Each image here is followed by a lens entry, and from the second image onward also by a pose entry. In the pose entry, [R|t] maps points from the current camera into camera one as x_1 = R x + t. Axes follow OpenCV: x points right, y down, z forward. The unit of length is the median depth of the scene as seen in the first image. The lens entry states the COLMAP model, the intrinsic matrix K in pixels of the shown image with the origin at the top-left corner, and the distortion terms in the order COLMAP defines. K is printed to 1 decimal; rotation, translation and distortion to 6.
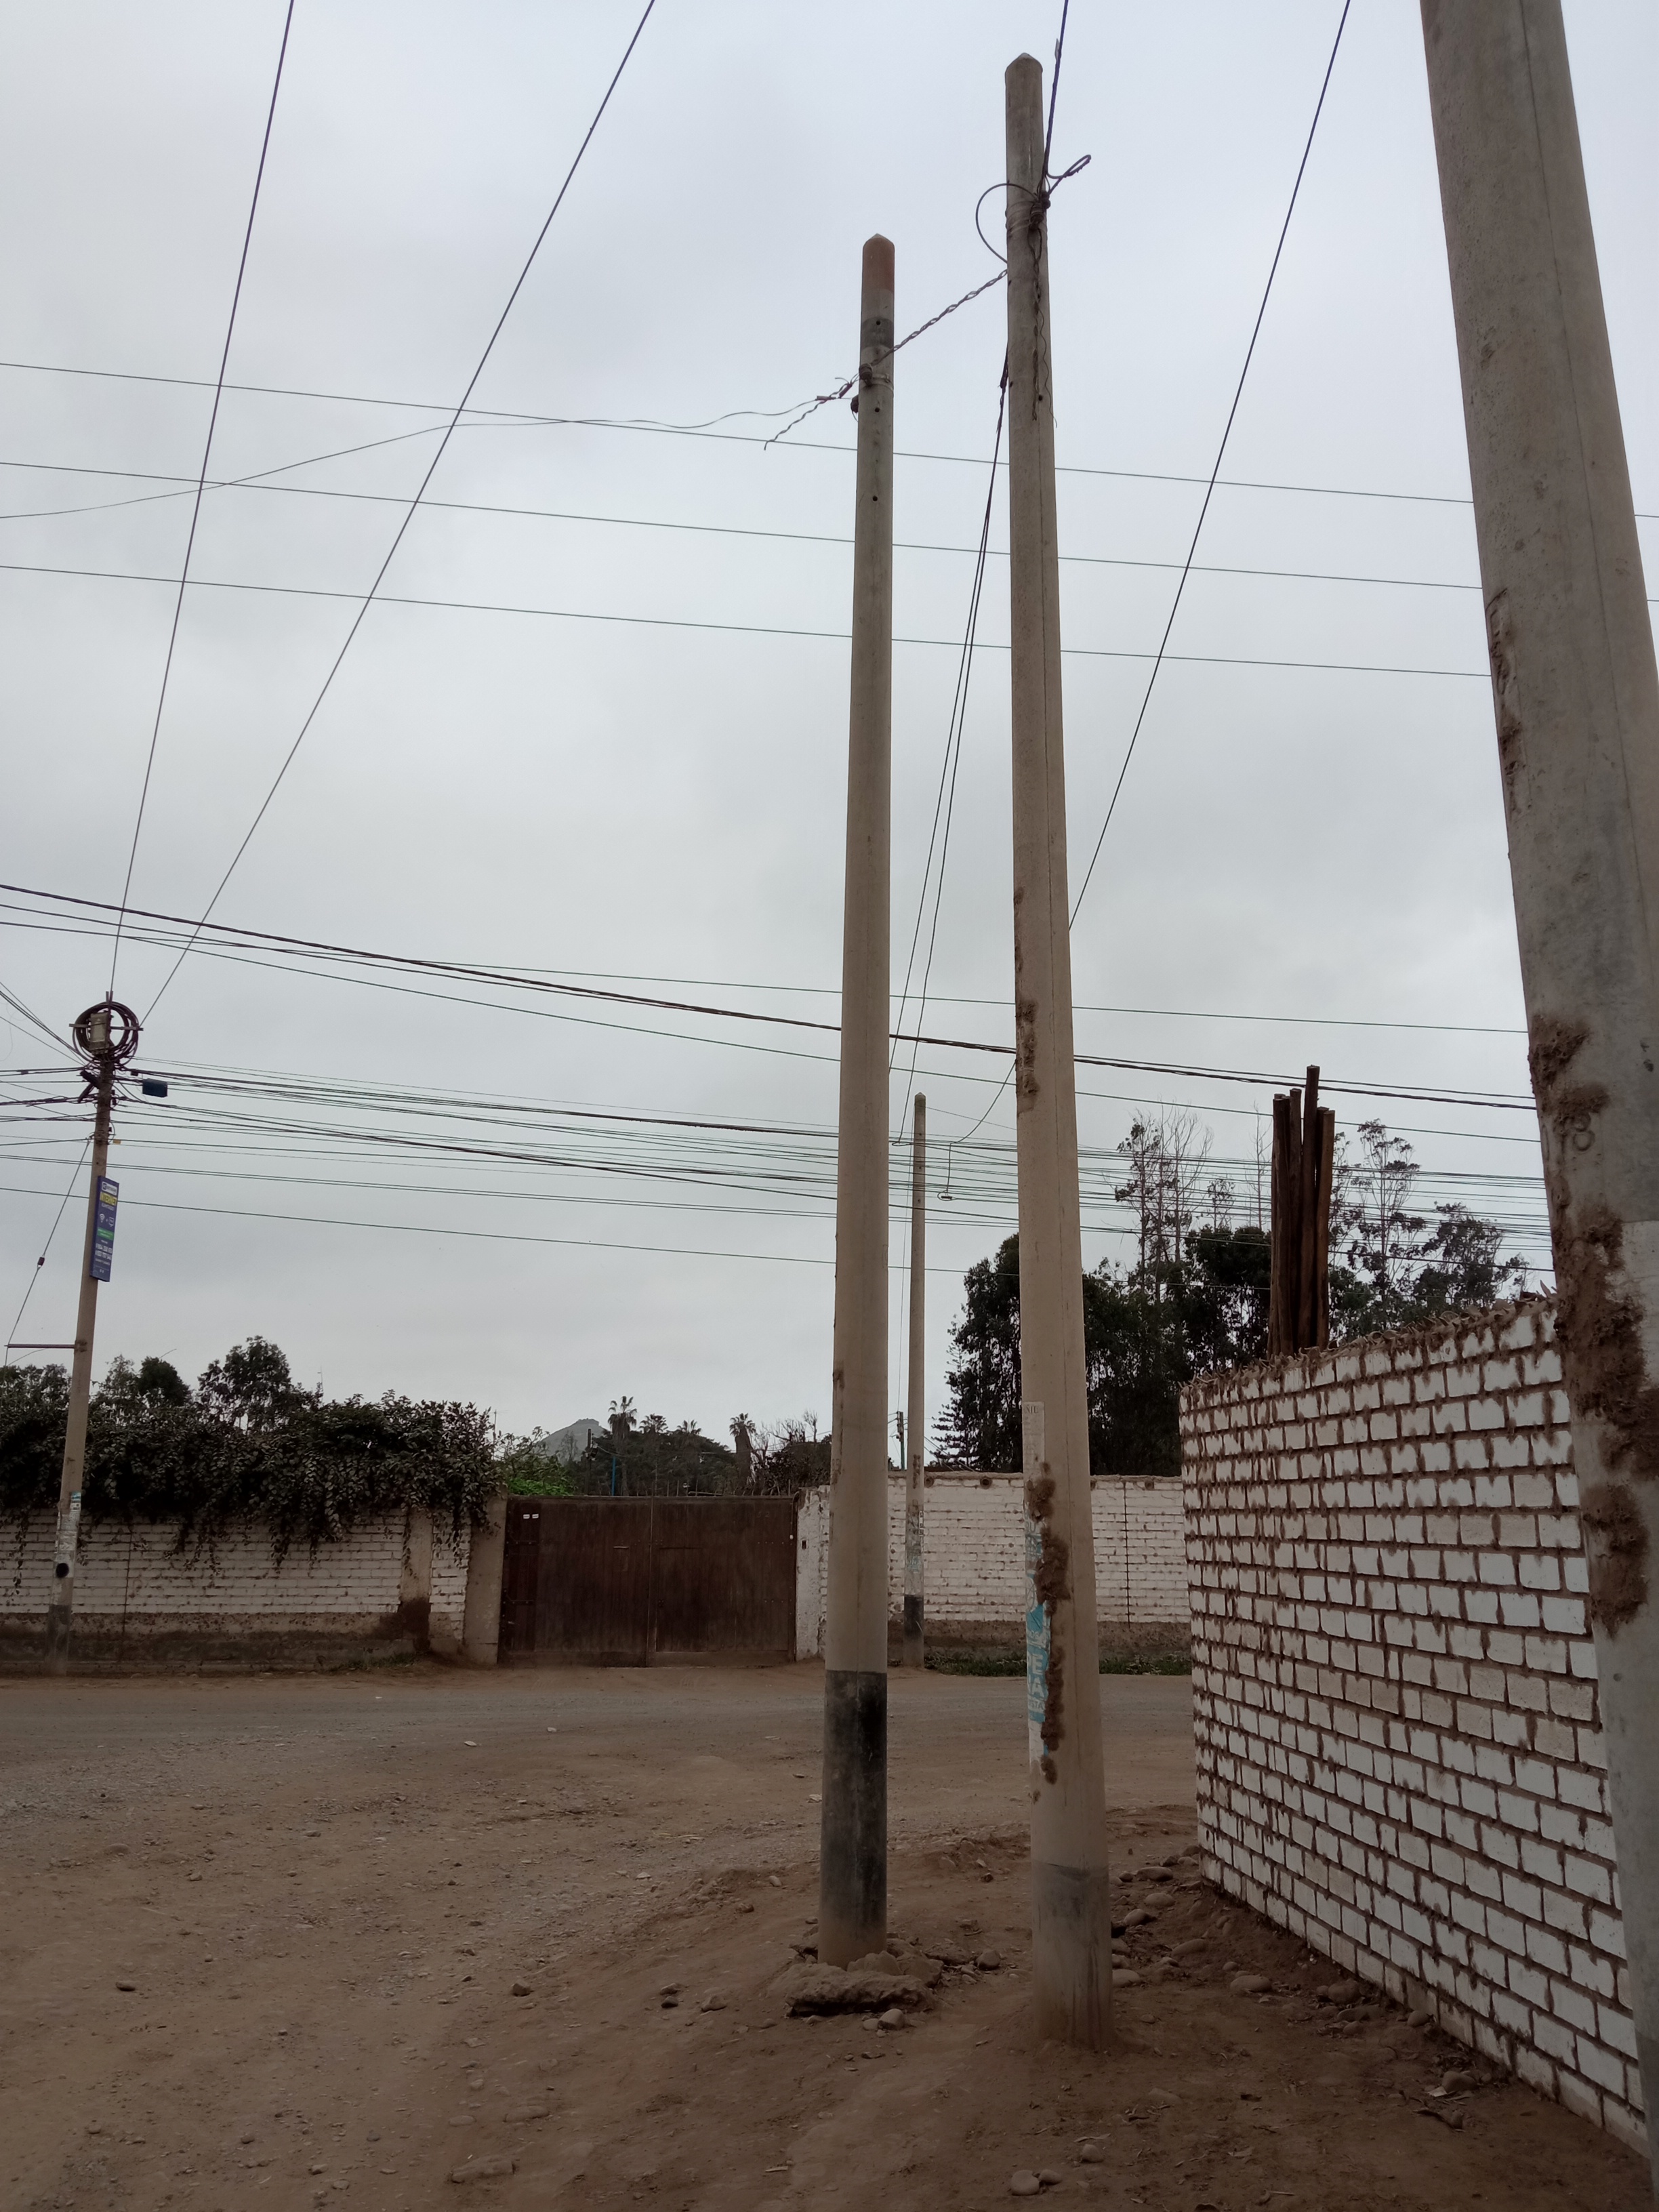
lens RADIAL K [[1719.5, 0, 834.6], [0, 1719.5, 1100.0], [0, 0, 1]] dist [0.075699, -0.087998]
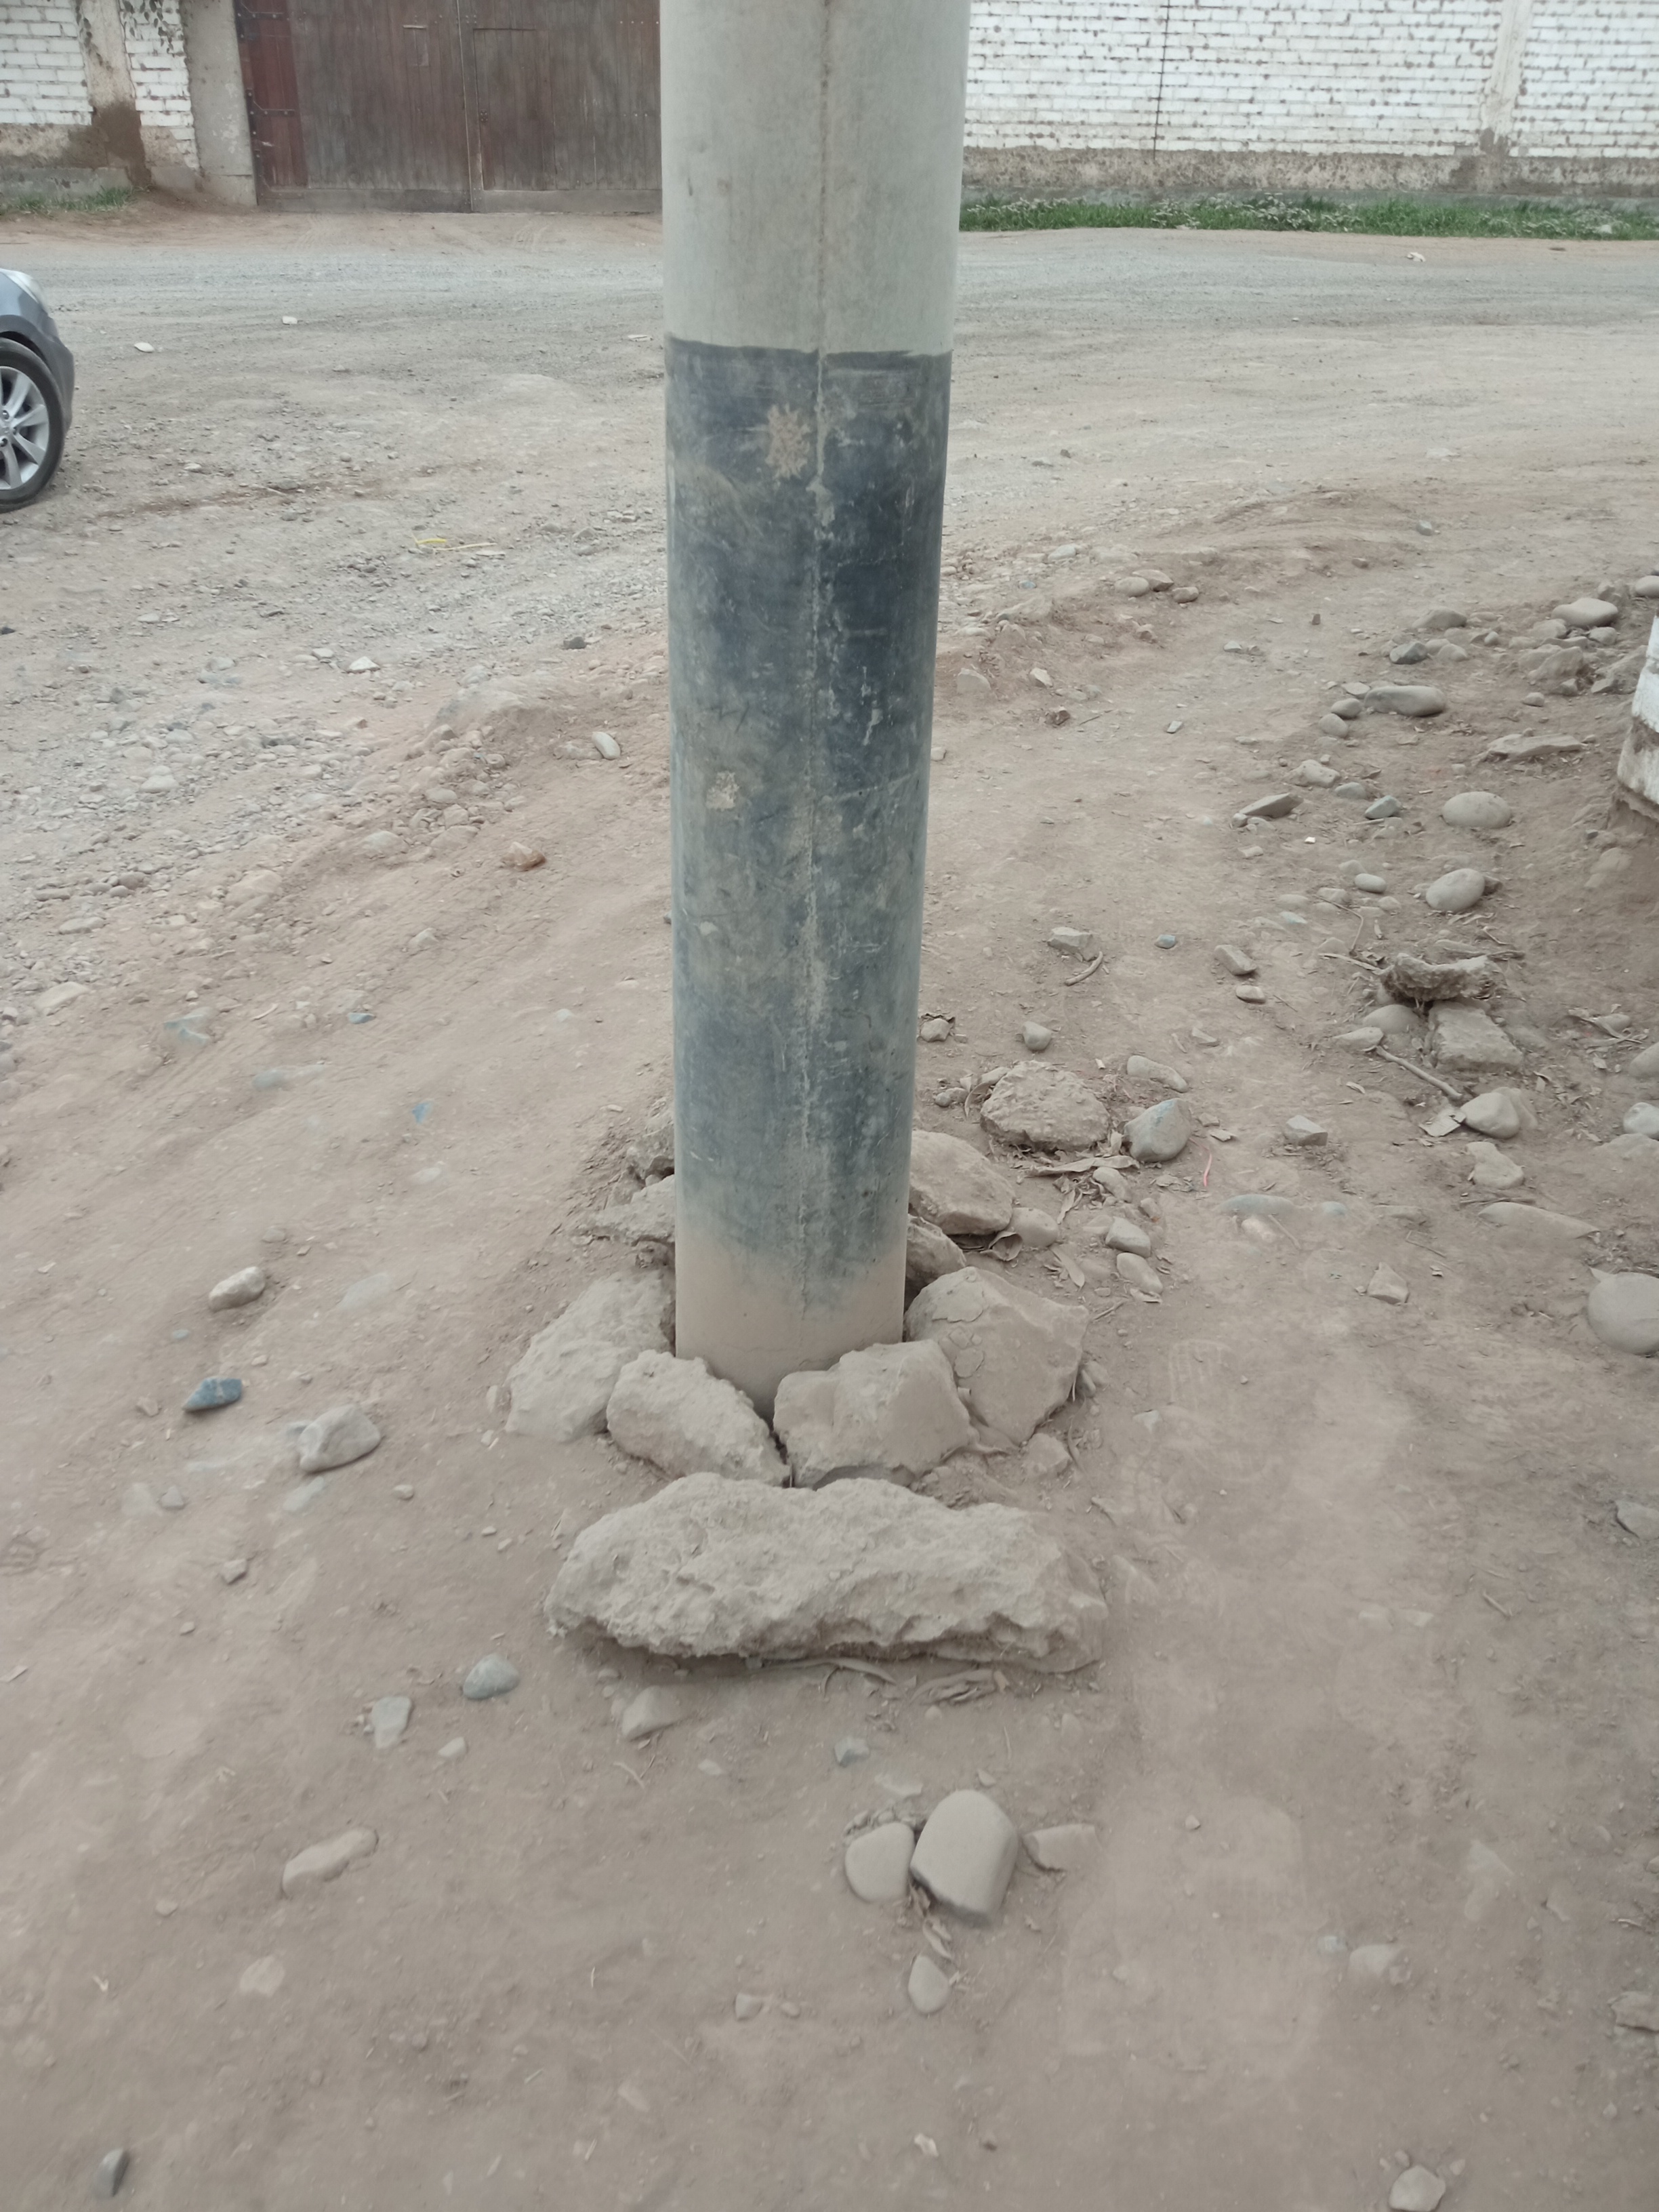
lens RADIAL K [[1900.6, 0, 833.0], [0, 1900.6, 1115.5], [0, 0, 1]] dist [0.029676, -0.038300]
pose [[0.999002, -0.013404, 0.042604, 0.000928], [-0.019647, 0.724765, 0.688716, 0.055536], [-0.040110, -0.688866, 0.723778, 0.180129]]
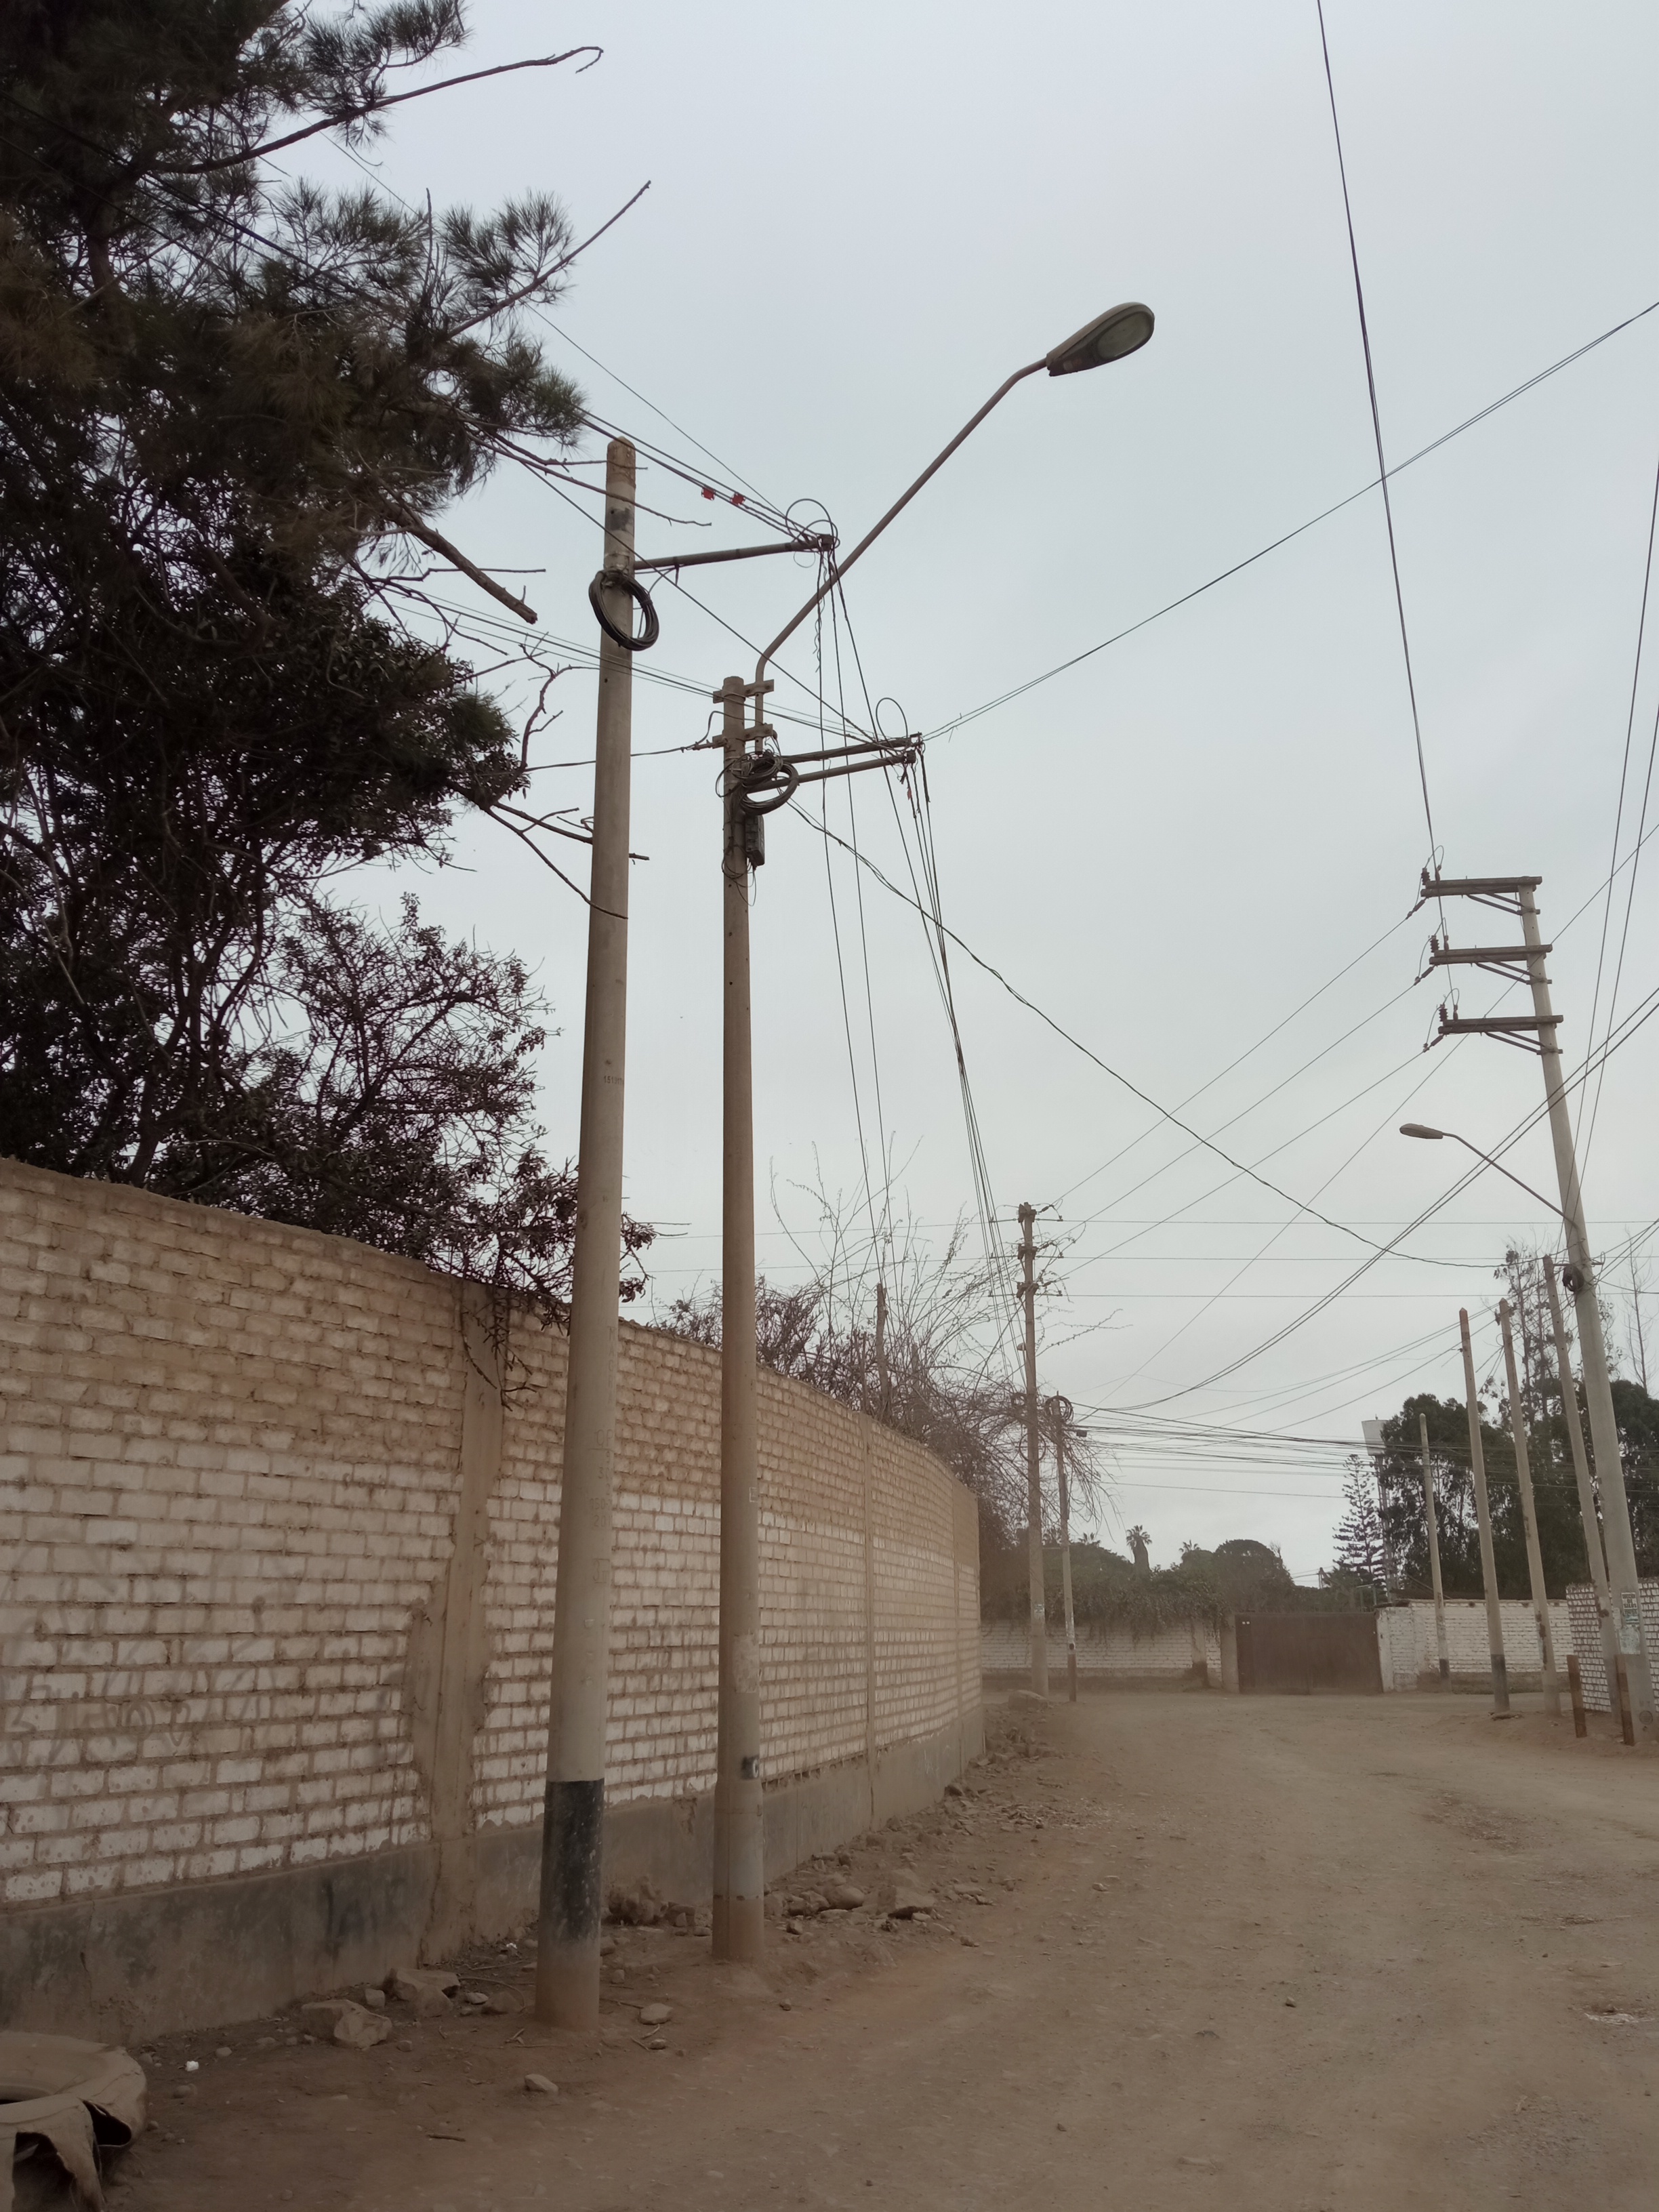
lens RADIAL K [[1719.5, 0, 847.0], [0, 1719.5, 1113.9], [0, 0, 1]] dist [0.075699, -0.087998]
pose [[0.980697, -0.069203, -0.182876, -0.231885], [0.059924, 0.996642, -0.055793, -0.301068], [0.186123, 0.043758, 0.981552, -1.244392]]
